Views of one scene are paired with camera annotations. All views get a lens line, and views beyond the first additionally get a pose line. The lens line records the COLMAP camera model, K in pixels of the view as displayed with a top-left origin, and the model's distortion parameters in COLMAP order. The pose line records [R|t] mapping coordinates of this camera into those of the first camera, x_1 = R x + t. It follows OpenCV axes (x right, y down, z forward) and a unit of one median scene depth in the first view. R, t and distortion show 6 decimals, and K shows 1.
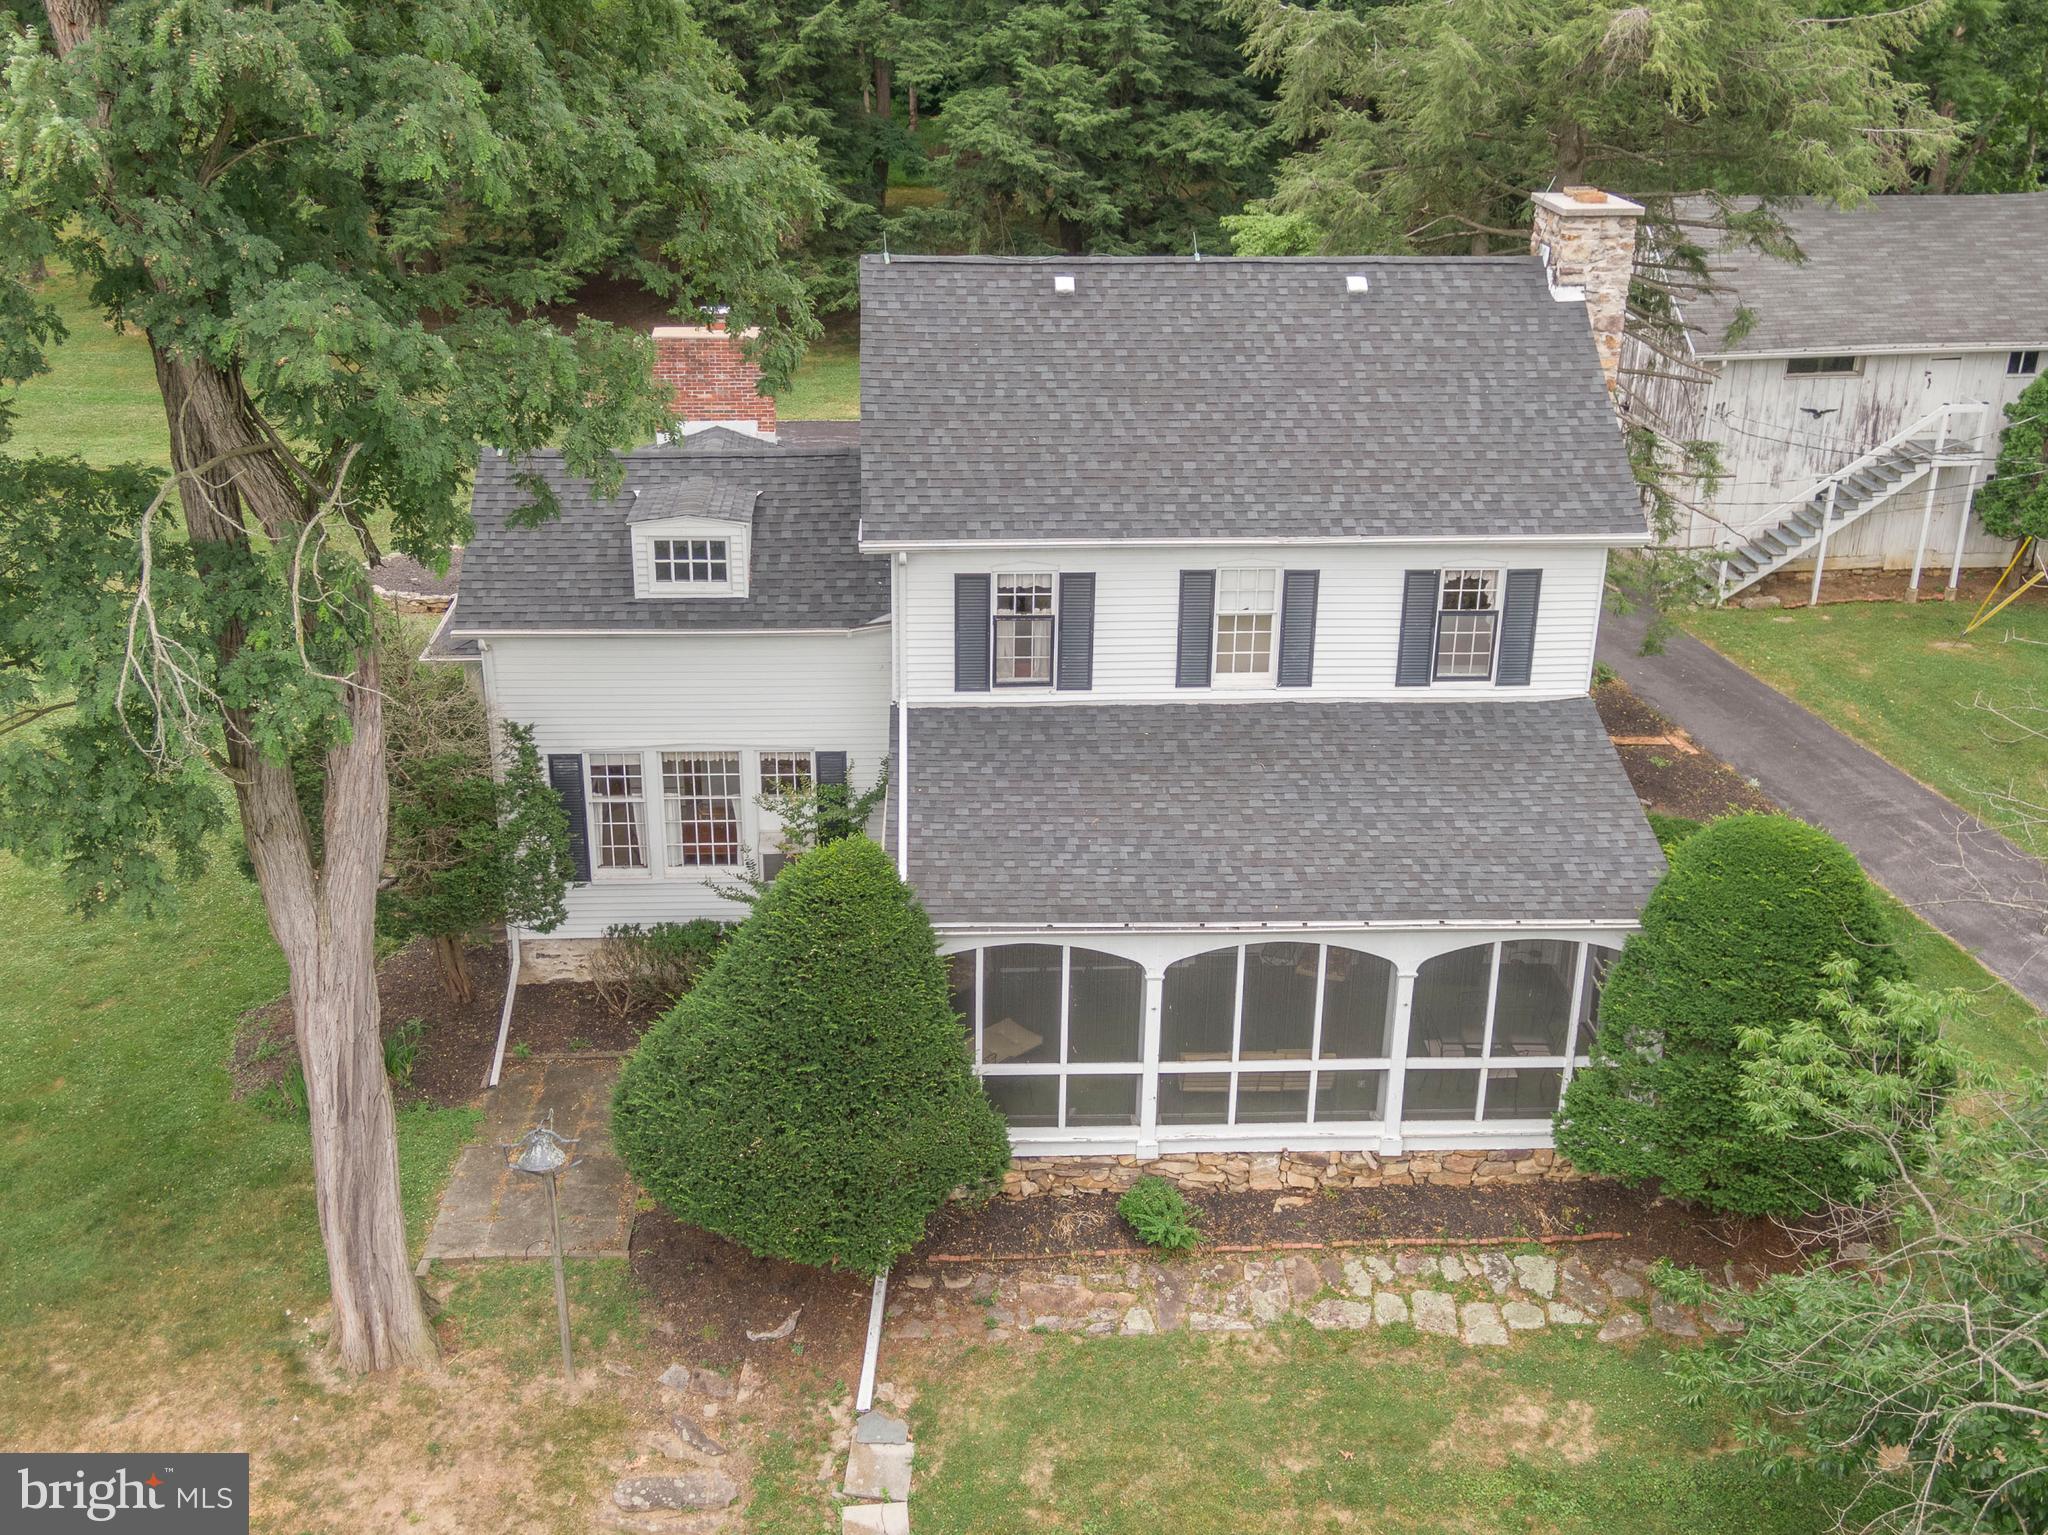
lens RADIAL K [[2128.6, 0, 1025.9], [0, 2128.6, 767.4], [0, 0, 1]] dist [0.033194, 0.000000]
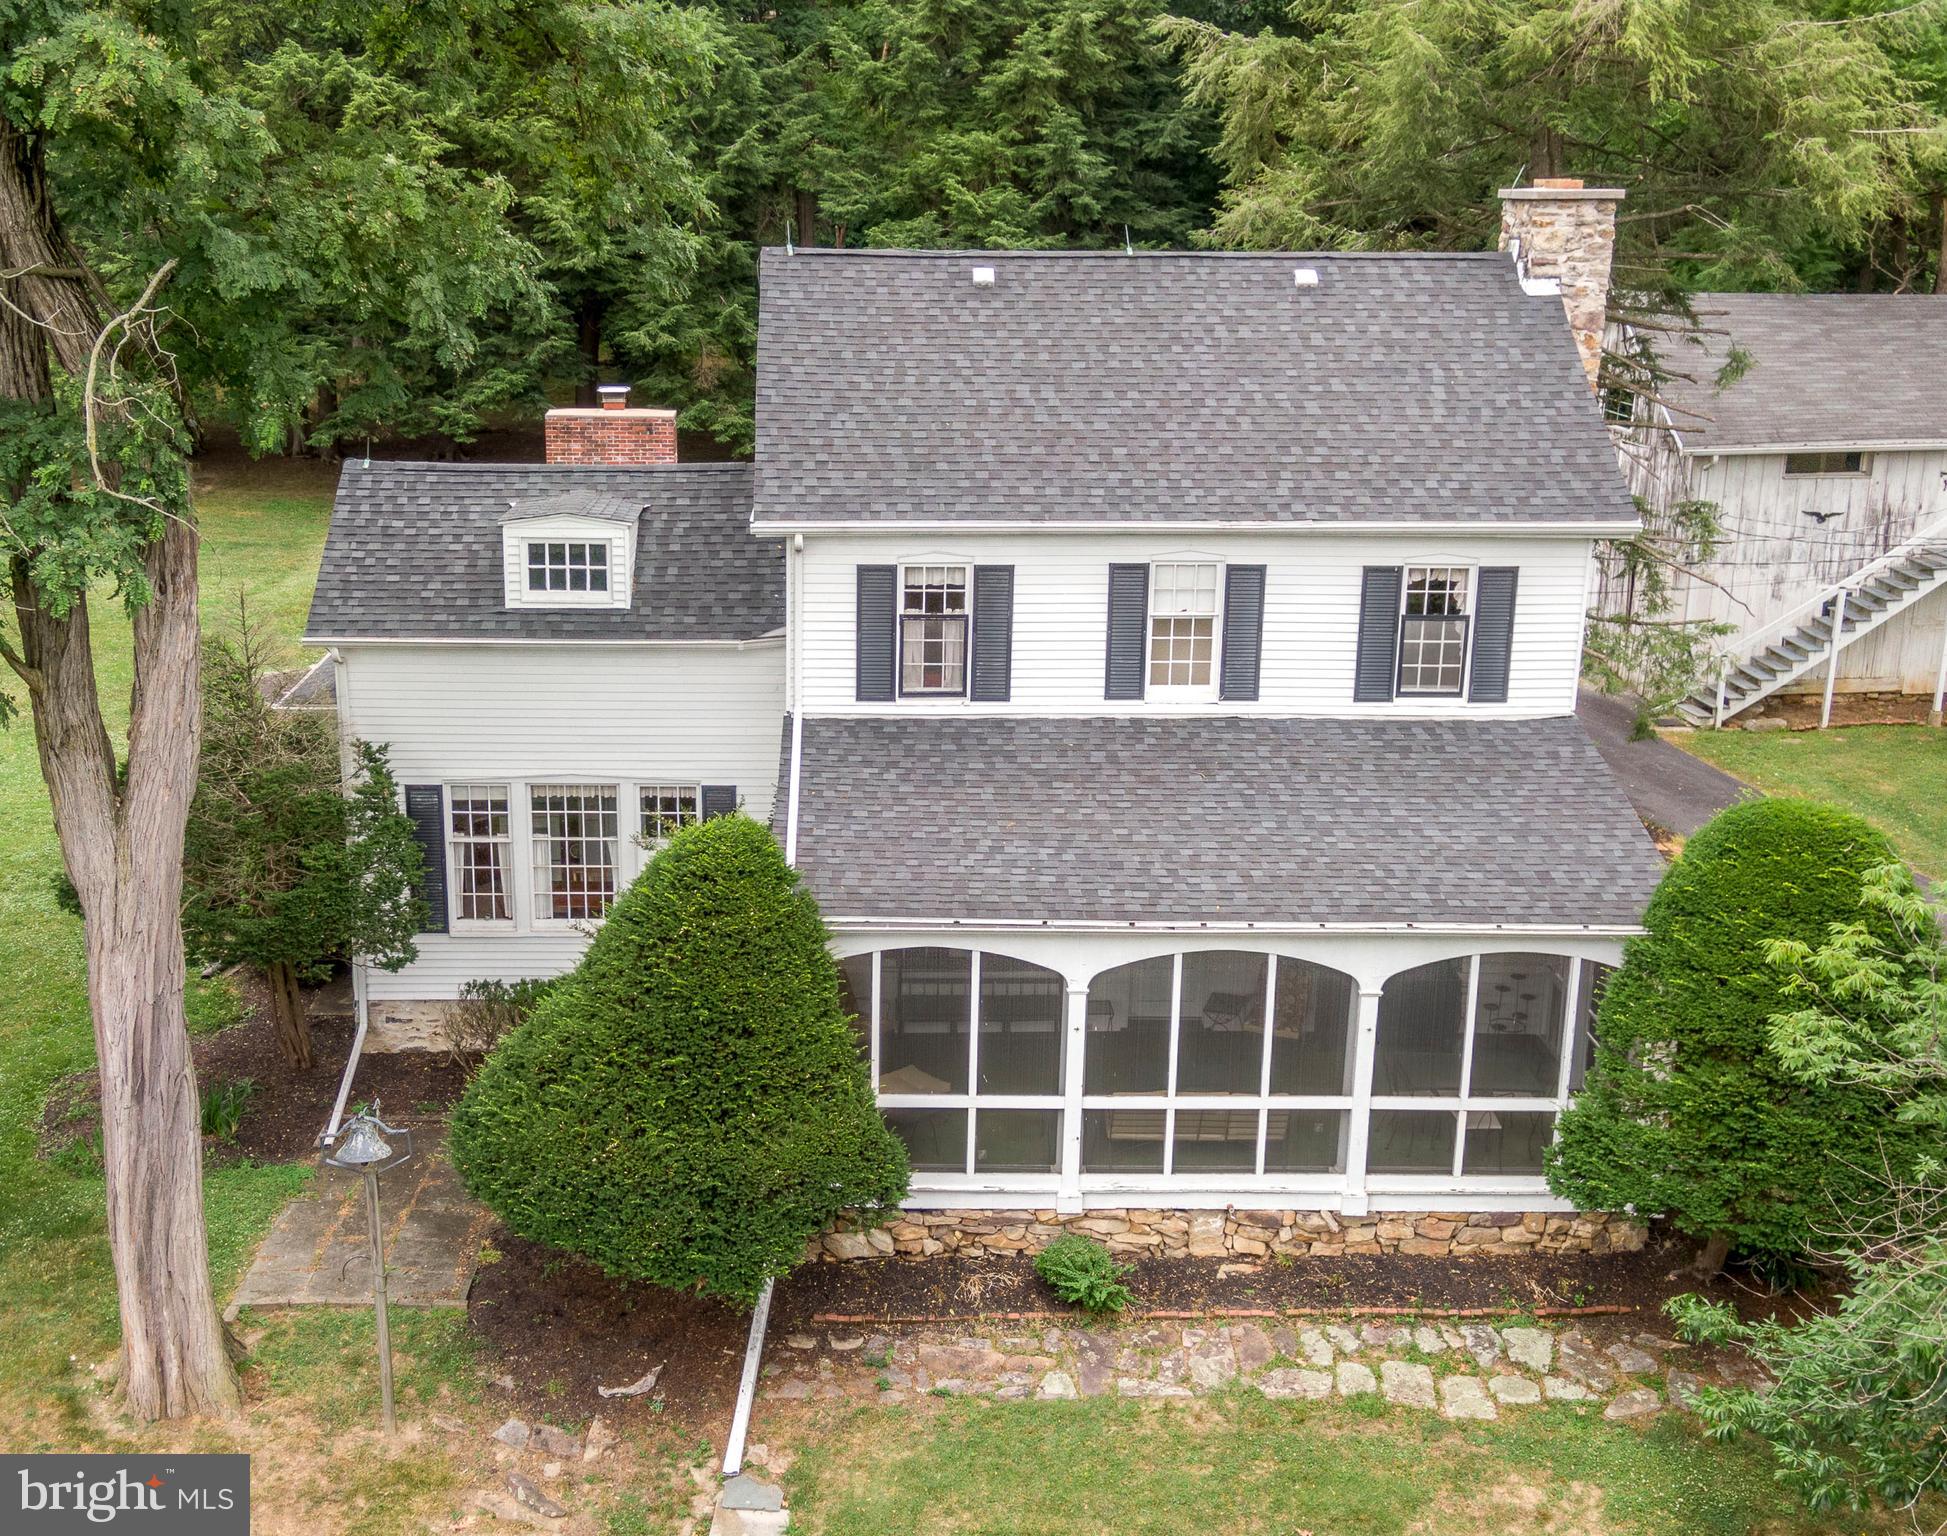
lens RADIAL K [[2270.8, 0, 877.8], [0, 2270.8, 802.1], [0, 0, 1]] dist [0.031565, 0.000000]
pose [[0.999248, 0.007438, -0.038045, 0.012548], [-0.011811, 0.993173, -0.116053, 0.119820], [0.036922, 0.116415, 0.992514, 0.061977]]
